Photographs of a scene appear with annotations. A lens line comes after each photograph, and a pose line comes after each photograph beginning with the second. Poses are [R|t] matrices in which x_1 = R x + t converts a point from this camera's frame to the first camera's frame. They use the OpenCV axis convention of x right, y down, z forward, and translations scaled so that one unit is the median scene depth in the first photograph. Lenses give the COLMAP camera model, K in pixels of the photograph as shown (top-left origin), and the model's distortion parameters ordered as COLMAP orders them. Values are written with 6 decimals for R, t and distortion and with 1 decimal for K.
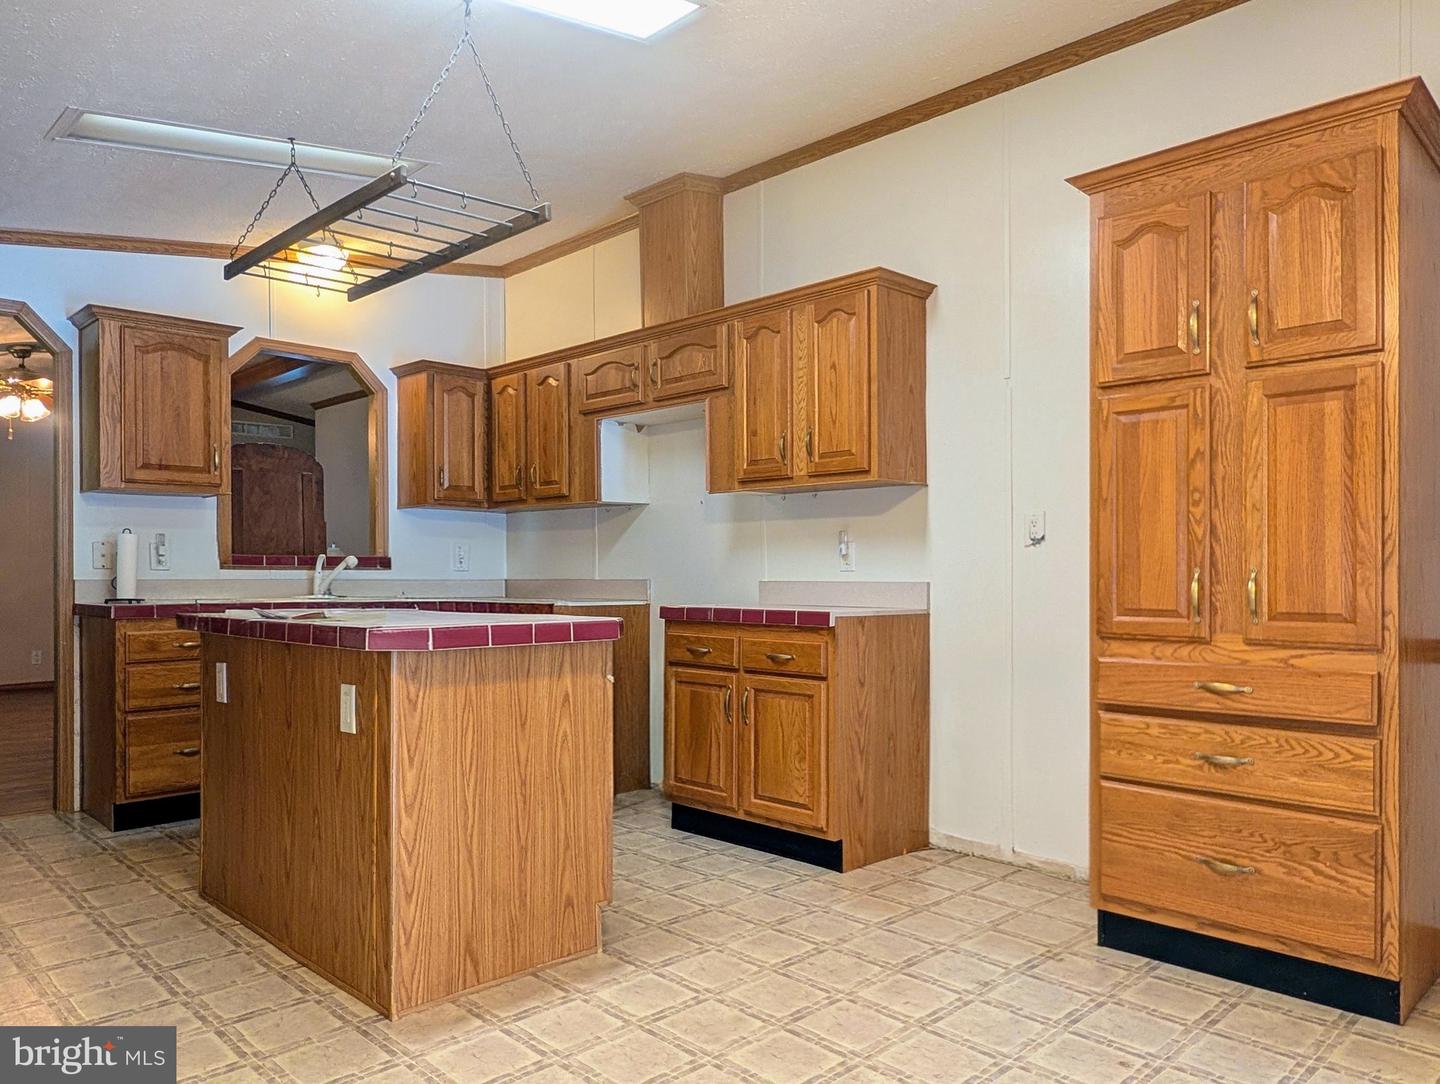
lens RADIAL K [[1006.8, 0, 742.8], [0, 1006.8, 564.8], [0, 0, 1]] dist [0.001858, 0.001453]
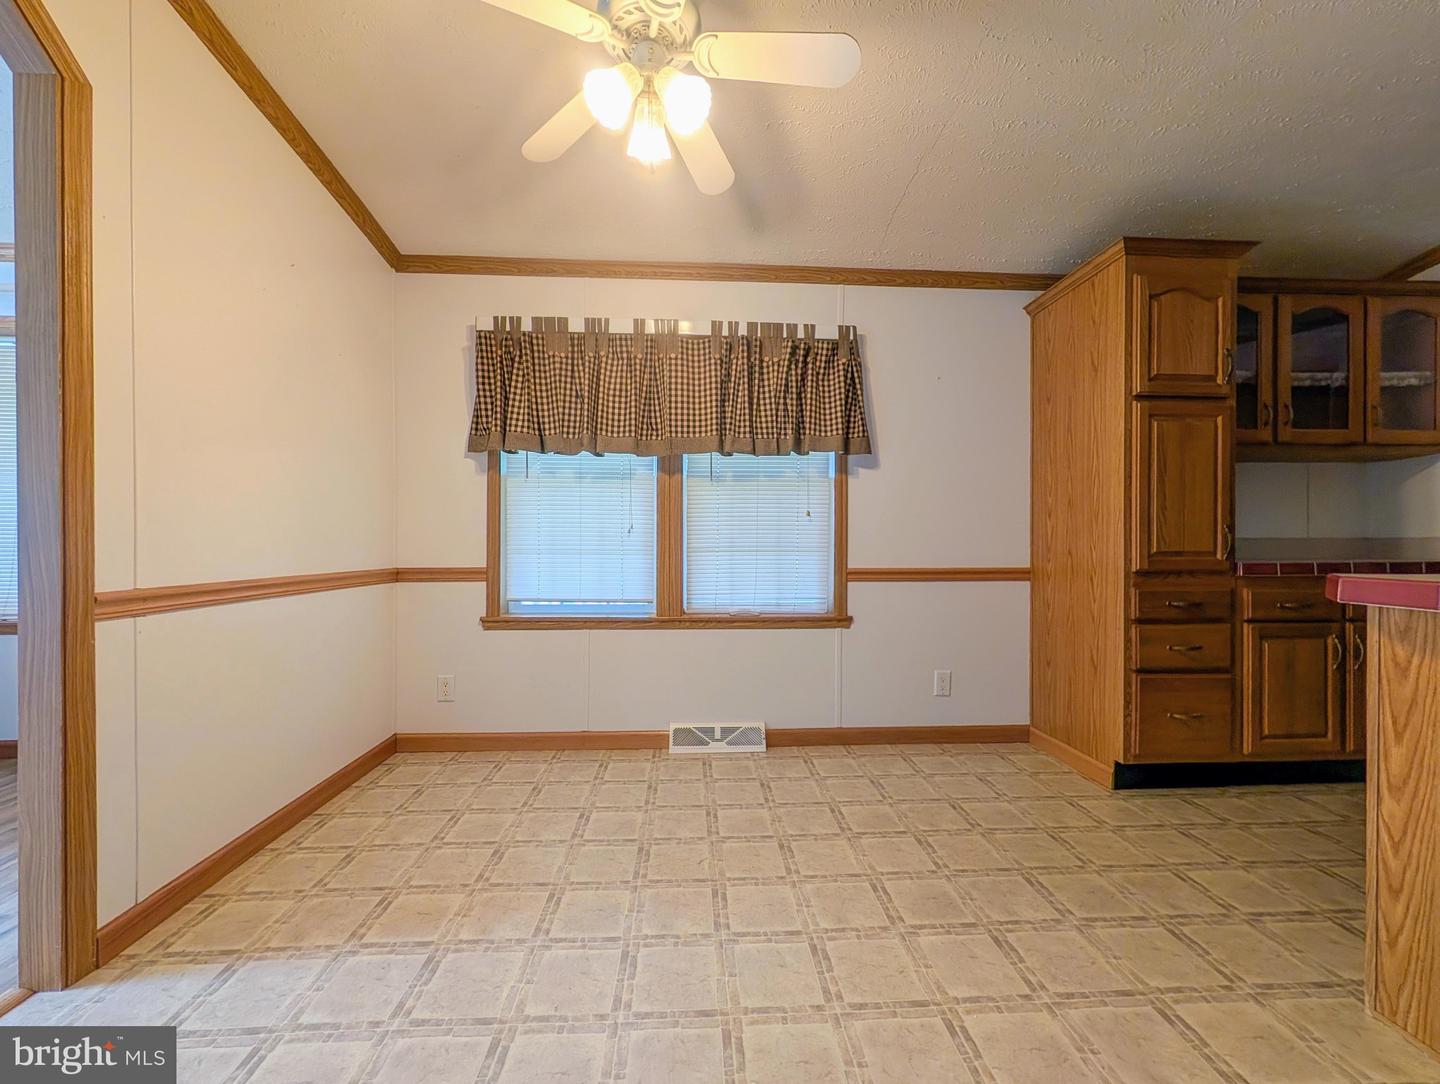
lens RADIAL K [[555.8, 0, 720.0], [0, 555.8, 542.0], [0, 0, 1]] dist [0.000774, 0.000023]
pose [[-0.674692, 0.002084, -0.738096, 0.402471], [0.006524, 0.999974, -0.003140, 0.029160], [0.738070, -0.006934, -0.674688, 0.895876]]
